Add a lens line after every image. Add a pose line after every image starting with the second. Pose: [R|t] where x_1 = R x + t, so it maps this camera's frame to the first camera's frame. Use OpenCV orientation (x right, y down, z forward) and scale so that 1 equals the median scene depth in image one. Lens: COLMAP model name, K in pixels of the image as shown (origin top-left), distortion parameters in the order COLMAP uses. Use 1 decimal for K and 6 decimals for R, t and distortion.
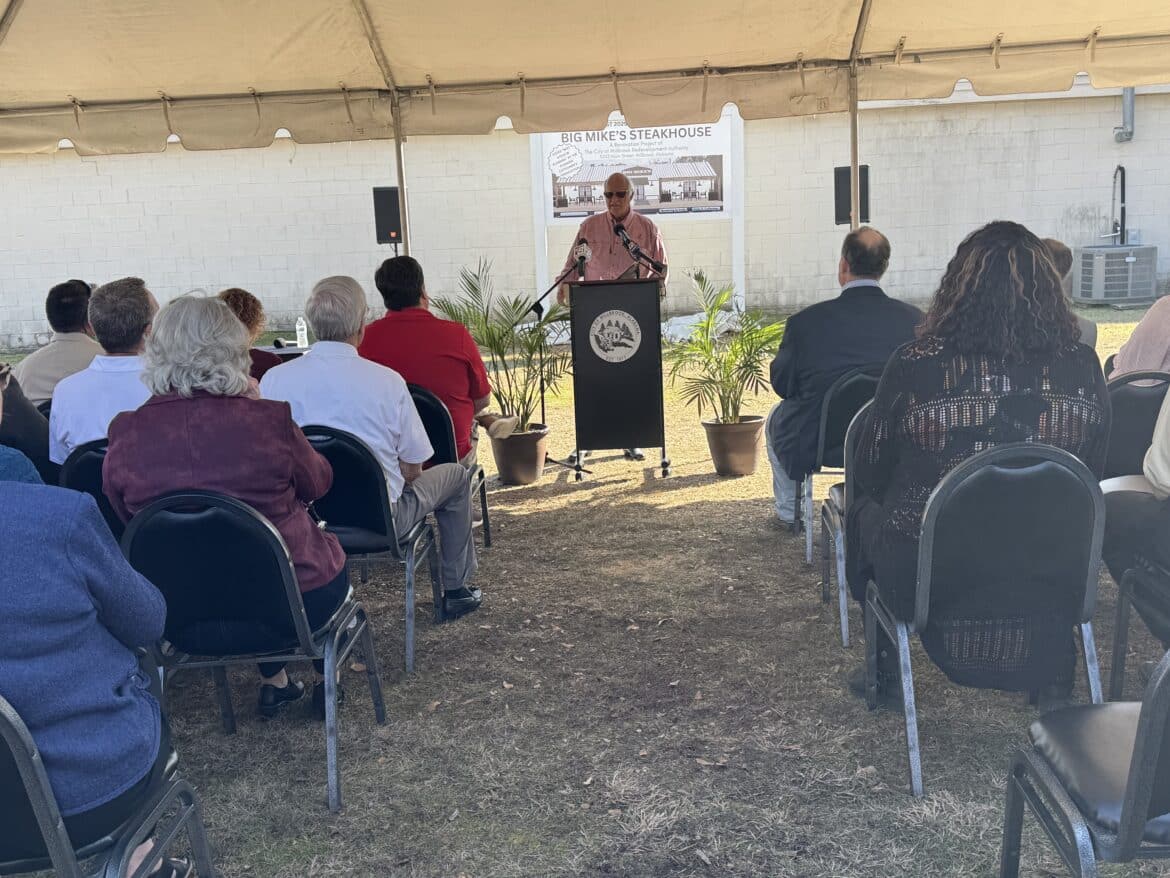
lens RADIAL K [[1179.9, 0, 596.2], [0, 1179.9, 444.7], [0, 0, 1]] dist [0.188804, -0.386367]
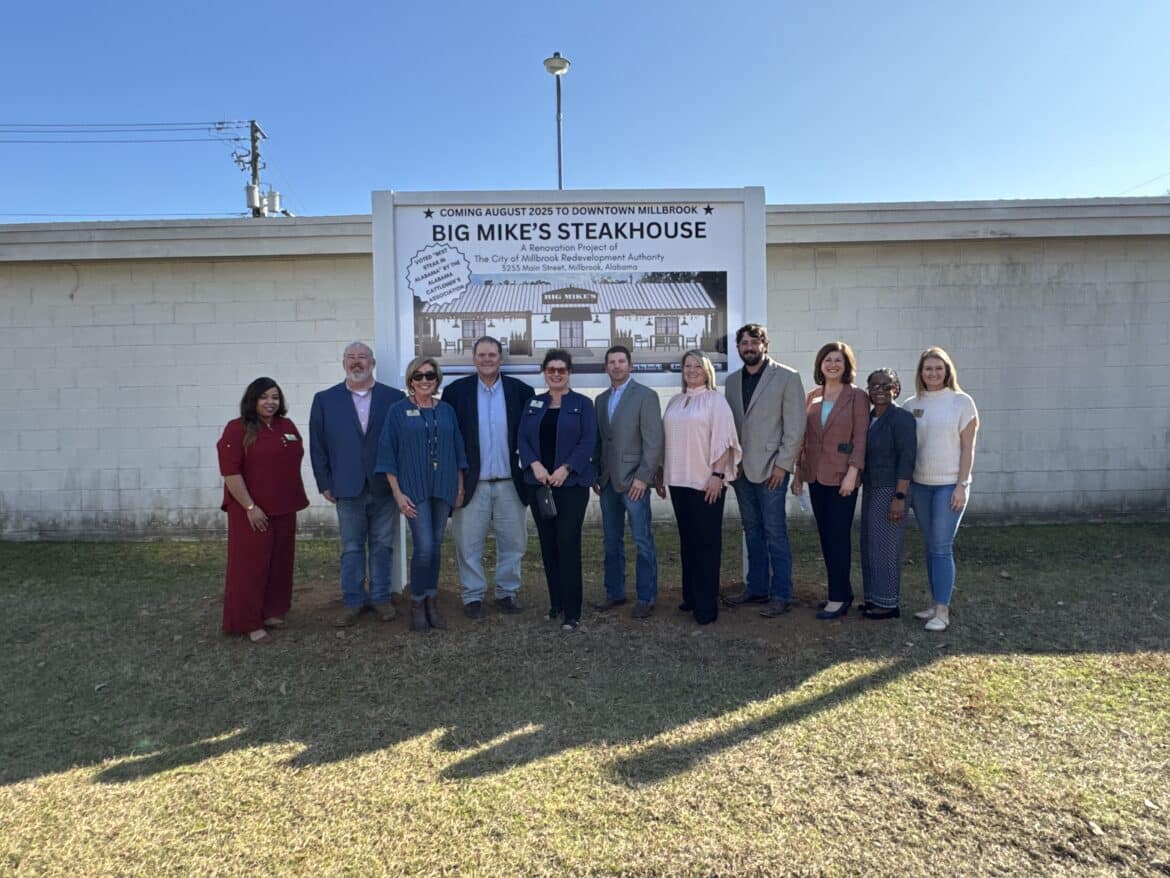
lens RADIAL K [[767.2, 0, 578.7], [0, 767.2, 437.7], [0, 0, 1]] dist [-0.000929, 0.000198]
pose [[0.999333, 0.021860, 0.029262, 0.055650], [-0.017606, 0.990210, -0.138468, -0.222289], [-0.032003, 0.137860, 0.989935, 1.255996]]
